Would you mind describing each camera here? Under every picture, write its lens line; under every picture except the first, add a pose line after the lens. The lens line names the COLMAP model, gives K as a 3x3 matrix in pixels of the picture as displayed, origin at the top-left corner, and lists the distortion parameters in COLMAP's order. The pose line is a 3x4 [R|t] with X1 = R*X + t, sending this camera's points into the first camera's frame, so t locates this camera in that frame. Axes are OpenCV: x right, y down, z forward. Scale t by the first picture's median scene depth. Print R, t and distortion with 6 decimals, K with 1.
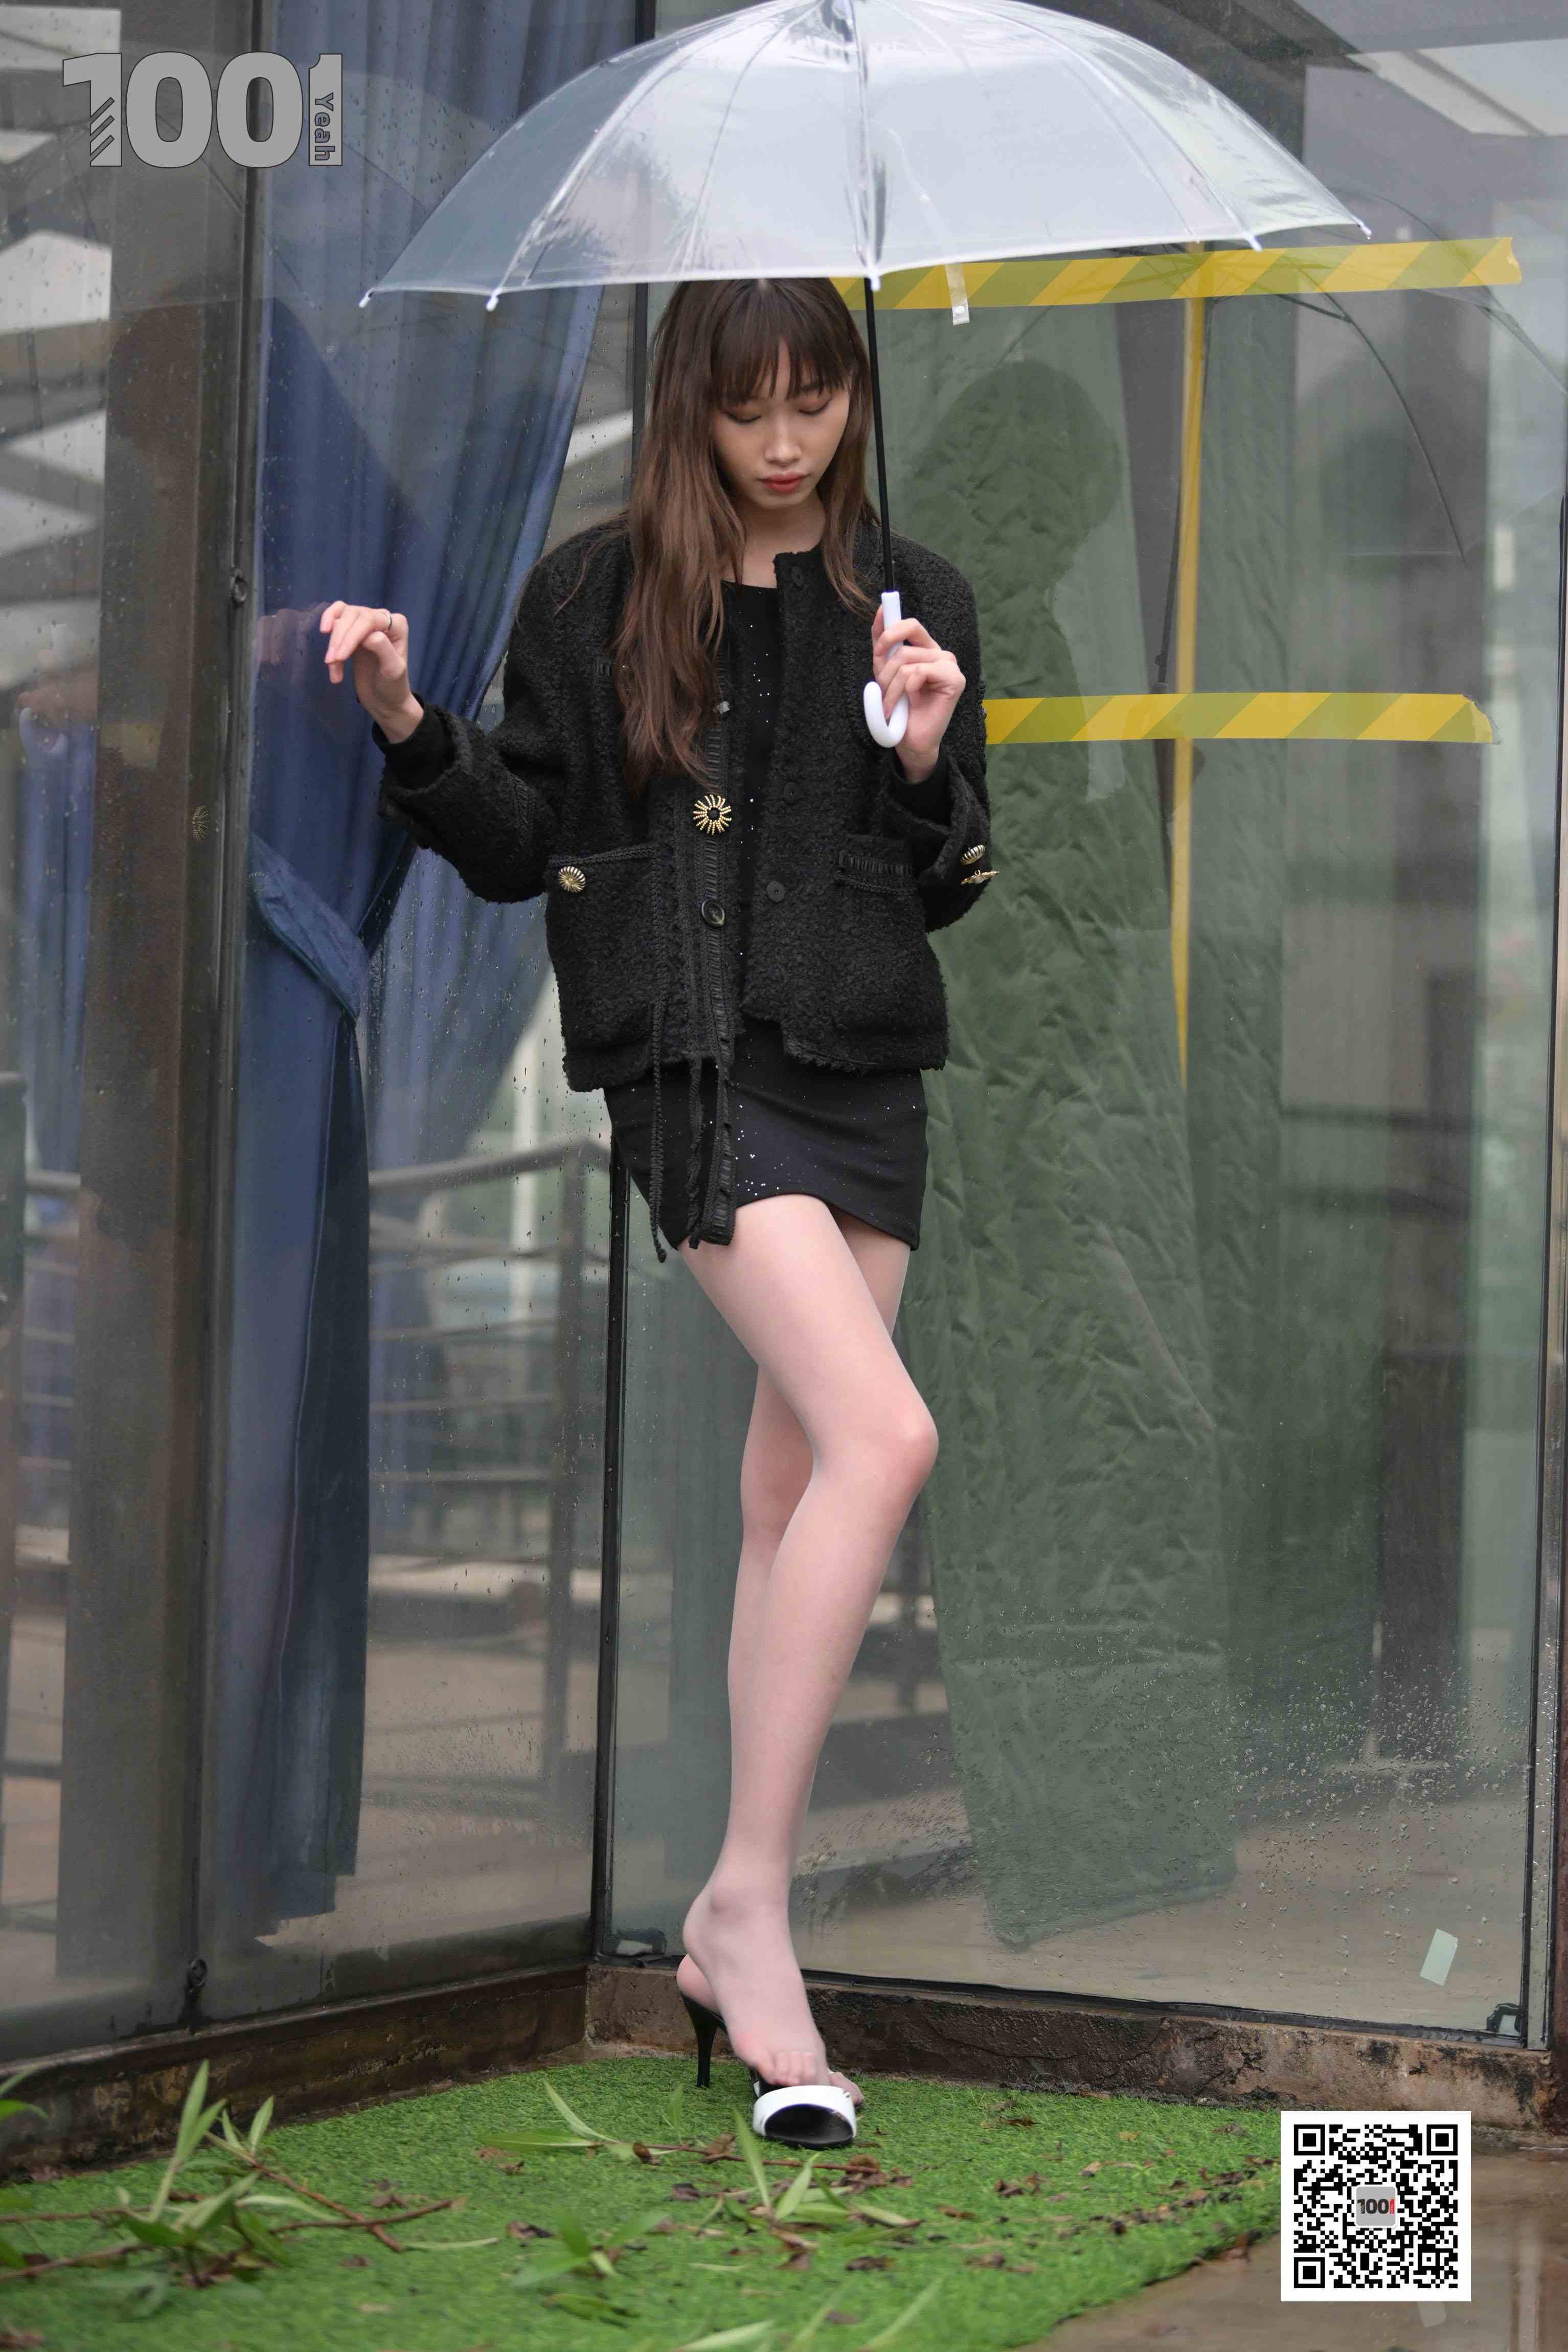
lens RADIAL K [[5365.0, 0, 784.0], [0, 5365.0, 1176.0], [0, 0, 1]] dist [-0.014072, -0.201722]
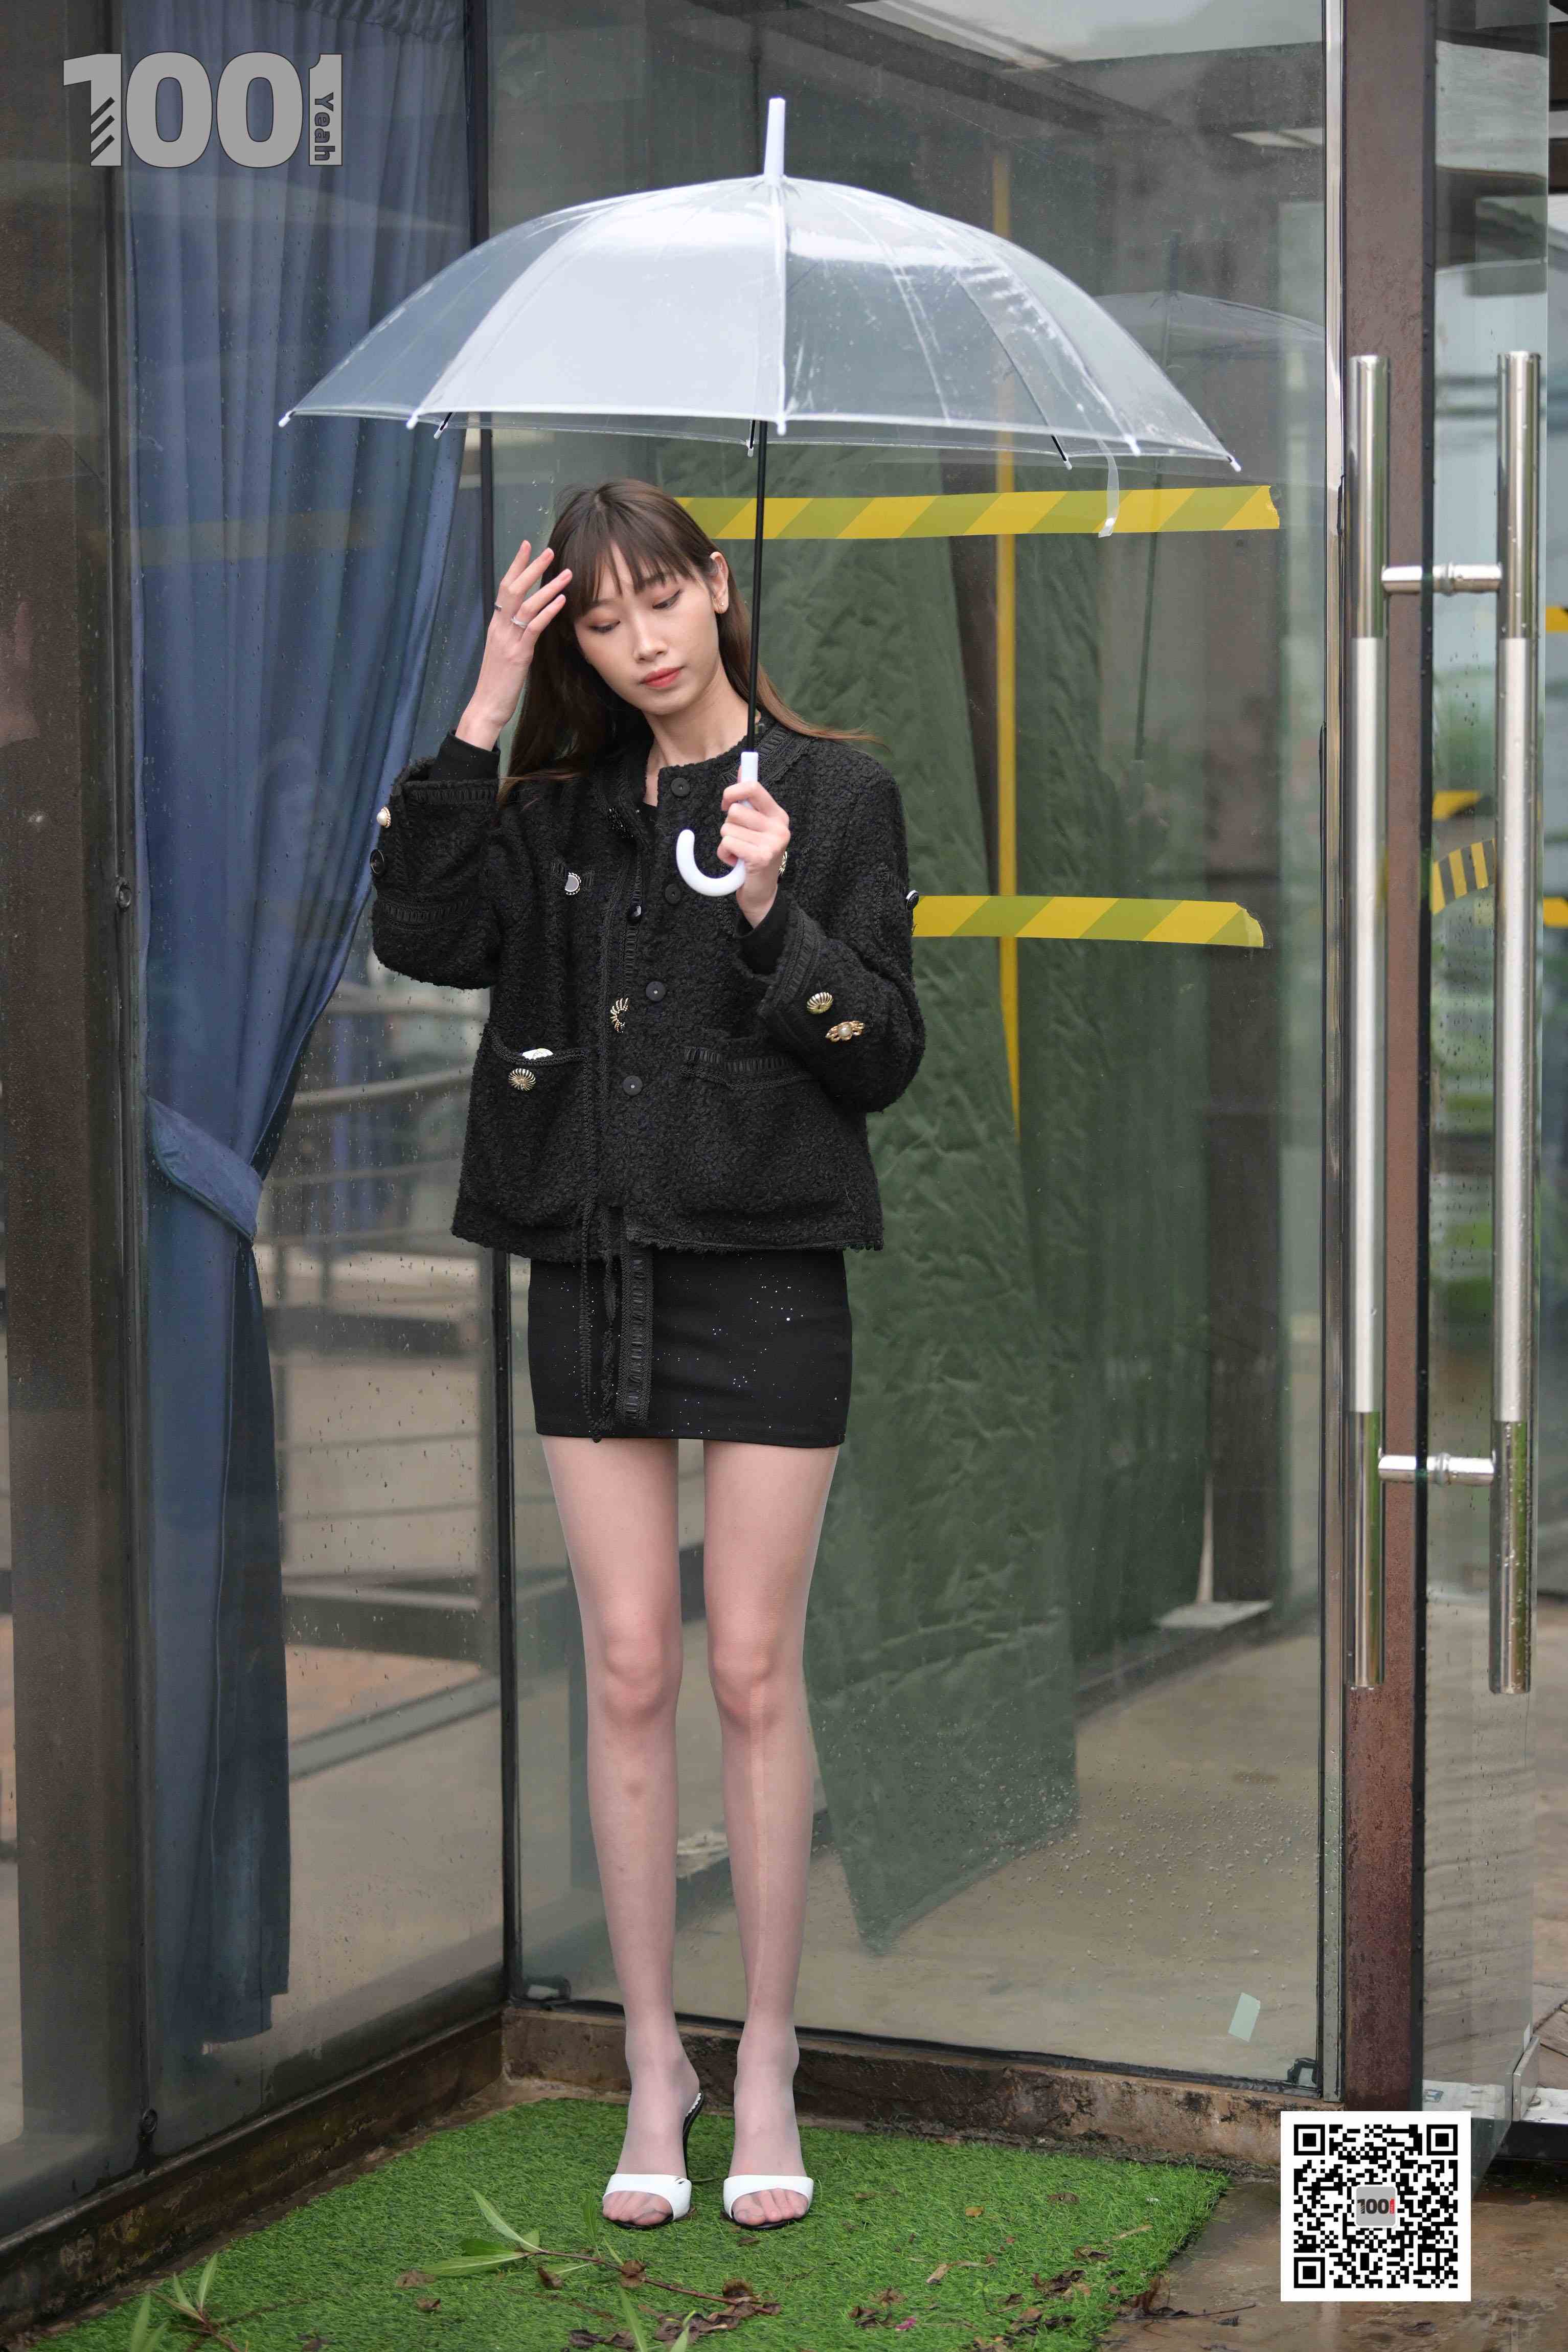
lens RADIAL K [[4729.4, 0, 784.0], [0, 4729.4, 1176.0], [0, 0, 1]] dist [-0.026637, 0.154219]
pose [[0.999260, -0.037557, 0.008361, 0.022893], [0.036450, 0.993608, 0.106837, -0.143681], [-0.012320, -0.106453, 0.994241, 0.022016]]
